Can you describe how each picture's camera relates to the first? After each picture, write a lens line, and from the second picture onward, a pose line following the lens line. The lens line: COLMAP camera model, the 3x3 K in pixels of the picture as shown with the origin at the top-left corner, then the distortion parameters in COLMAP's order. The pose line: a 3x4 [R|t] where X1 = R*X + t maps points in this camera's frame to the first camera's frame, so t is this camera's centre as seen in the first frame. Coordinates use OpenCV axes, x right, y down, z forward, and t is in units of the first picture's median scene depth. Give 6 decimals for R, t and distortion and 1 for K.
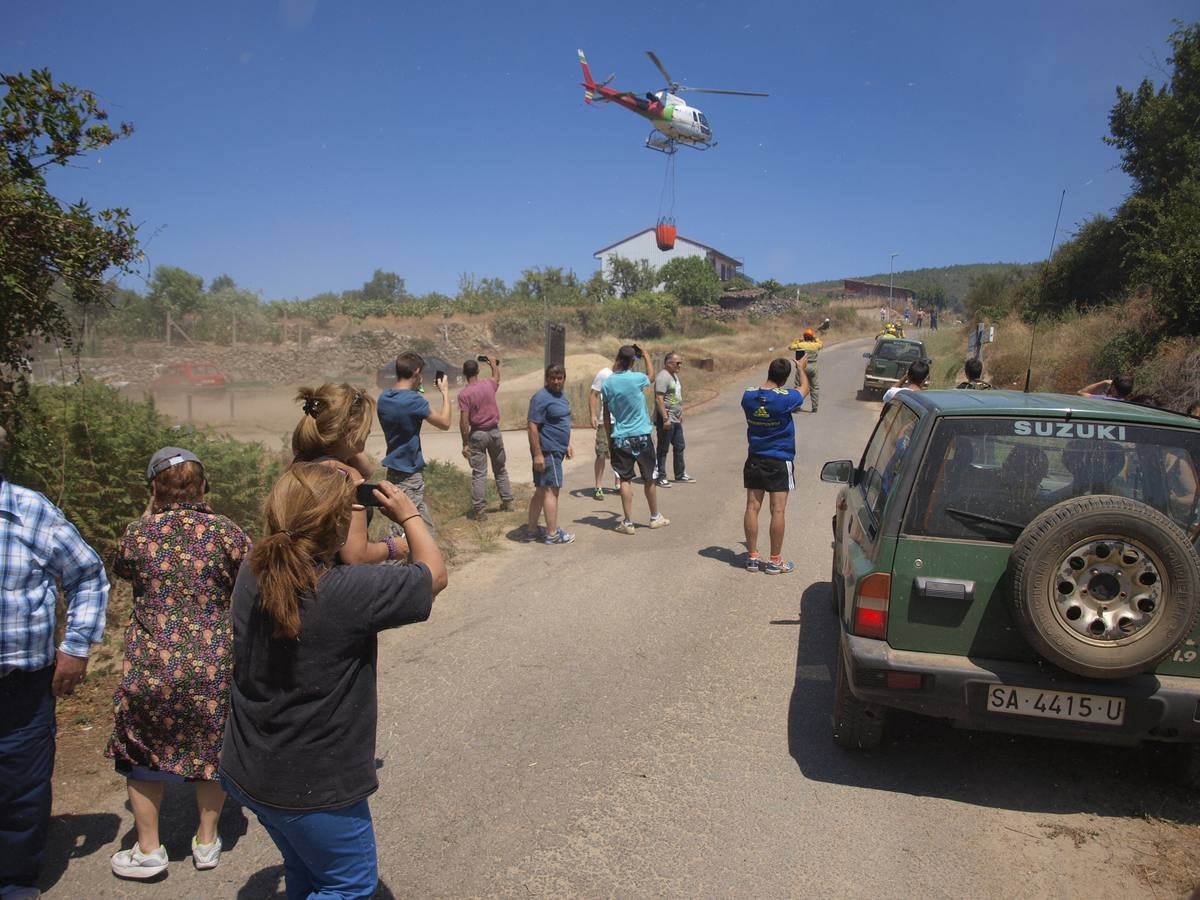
lens RADIAL K [[954.9, 0, 584.2], [0, 954.9, 453.3], [0, 0, 1]] dist [-0.106488, 0.069055]
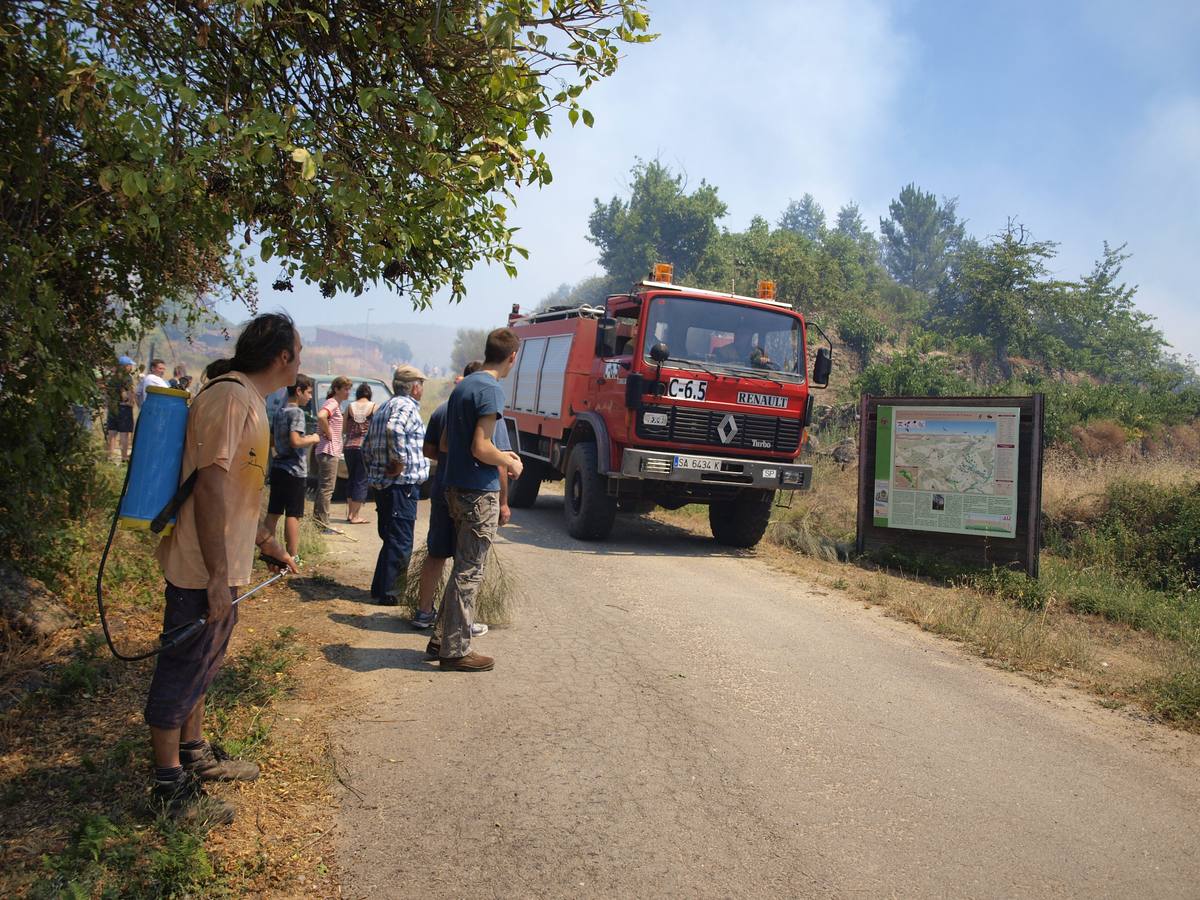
lens RADIAL K [[954.9, 0, 591.5], [0, 954.9, 445.6], [0, 0, 1]] dist [-0.106488, 0.069055]
pose [[0.832627, 0.033535, 0.552819, -0.417477], [-0.000649, 0.998224, -0.059577, 0.068557], [-0.553835, 0.049247, 0.831169, -0.212166]]
